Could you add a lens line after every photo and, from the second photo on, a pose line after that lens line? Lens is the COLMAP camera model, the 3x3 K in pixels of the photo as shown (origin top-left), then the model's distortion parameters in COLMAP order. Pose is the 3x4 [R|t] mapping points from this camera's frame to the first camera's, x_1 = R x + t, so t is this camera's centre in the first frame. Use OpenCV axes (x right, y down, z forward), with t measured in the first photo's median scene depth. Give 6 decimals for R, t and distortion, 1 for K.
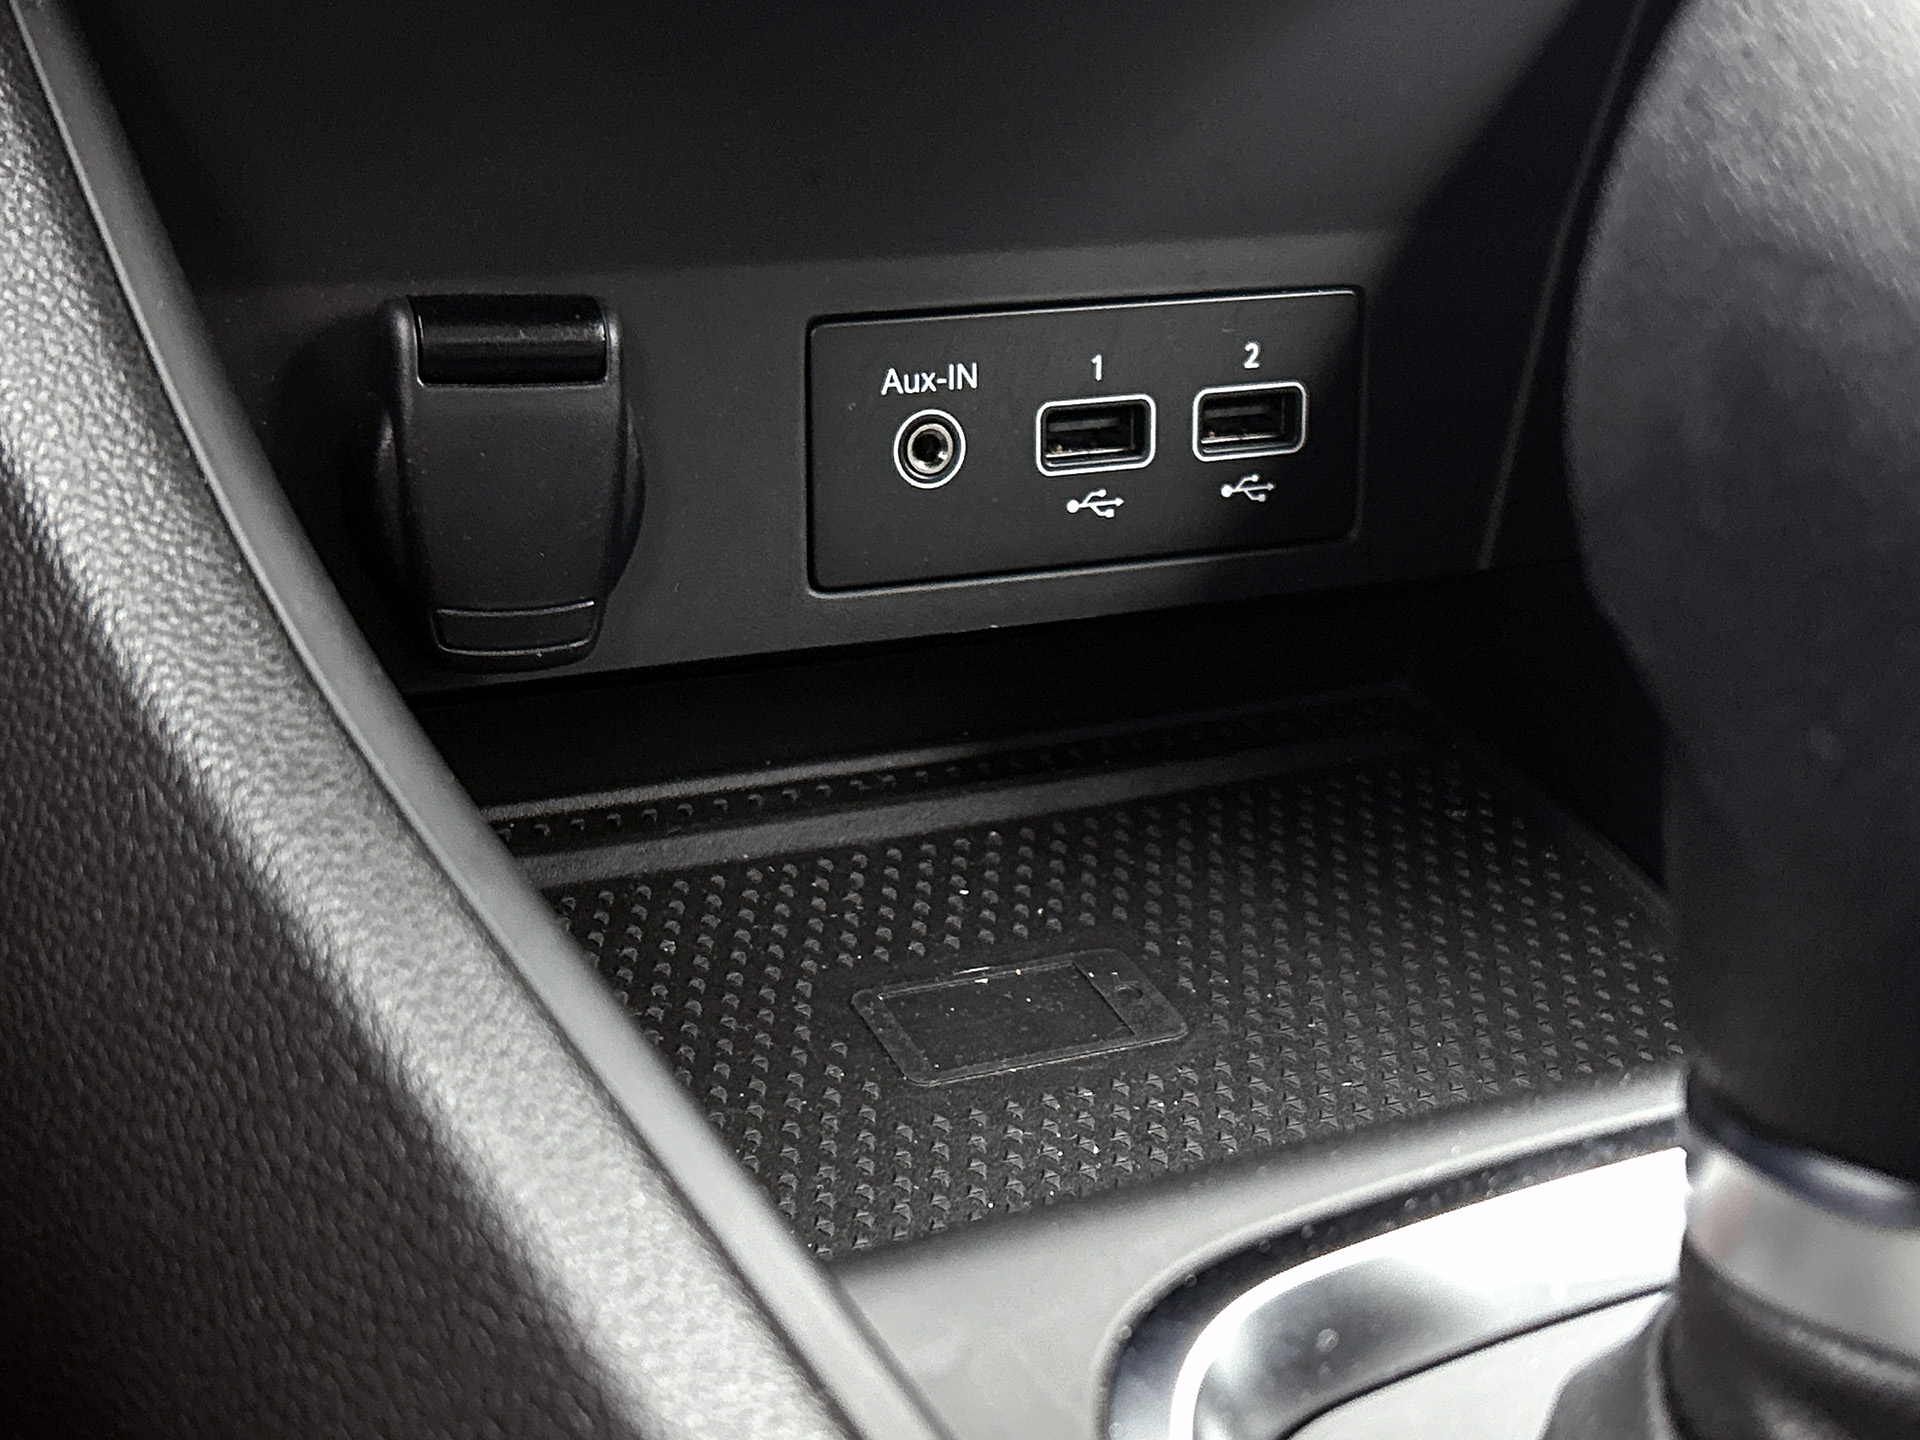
lens RADIAL K [[2692.6, 0, 960.0], [0, 2692.6, 720.0], [0, 0, 1]] dist [0.131972, -0.554002]
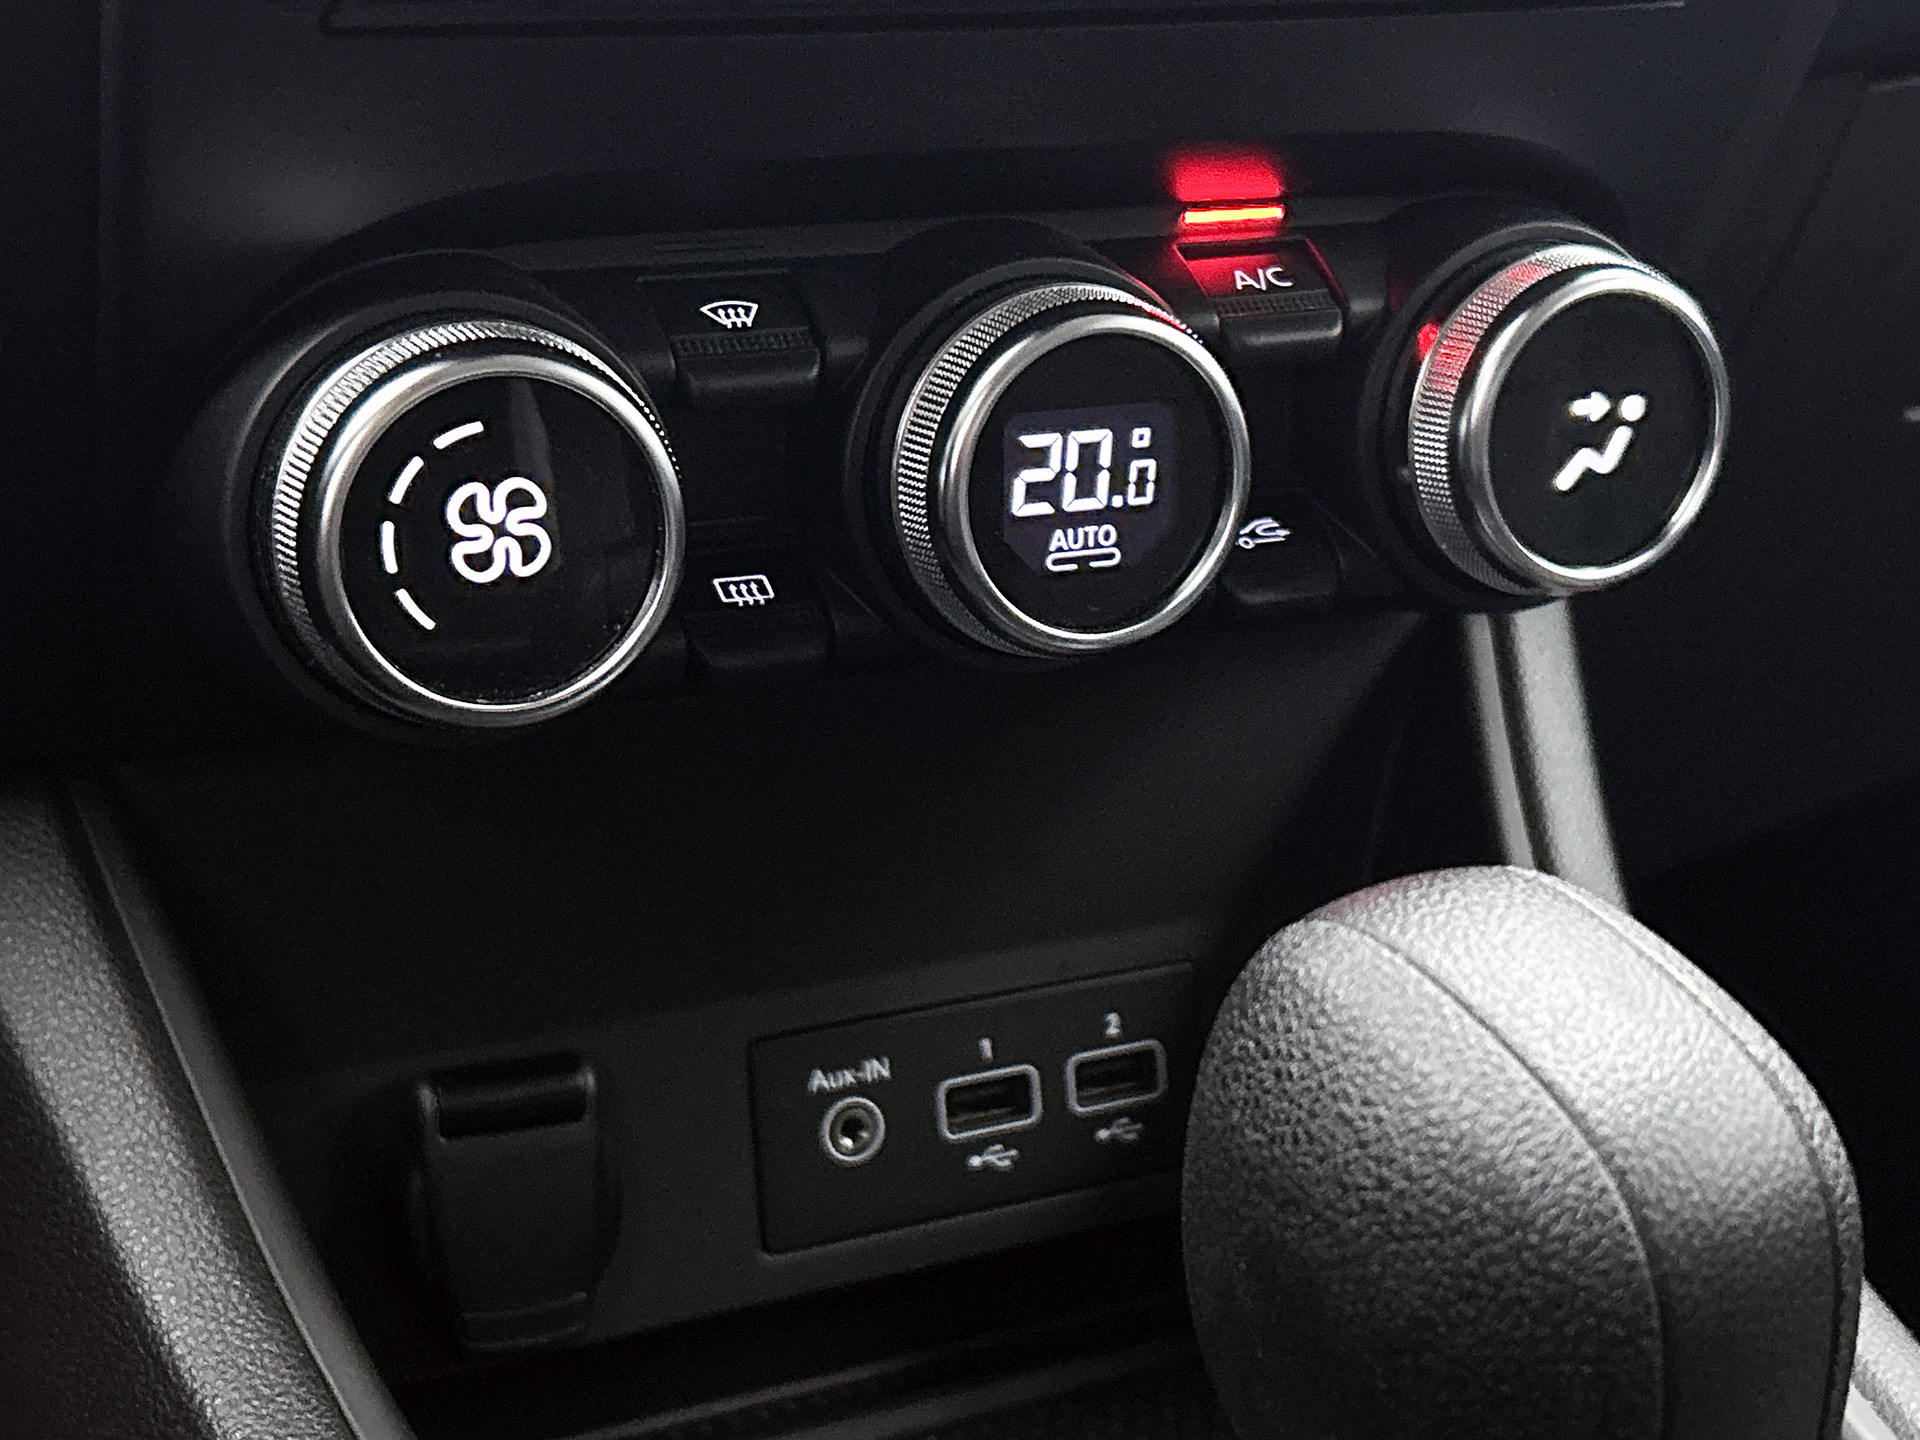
lens RADIAL K [[2692.6, 0, 960.0], [0, 2692.6, 720.0], [0, 0, 1]] dist [0.131972, -0.554002]
pose [[0.996932, -0.074589, -0.023729, 0.117587], [0.070315, 0.986616, -0.147124, -0.144290], [0.034385, 0.145004, 0.988833, -0.375164]]
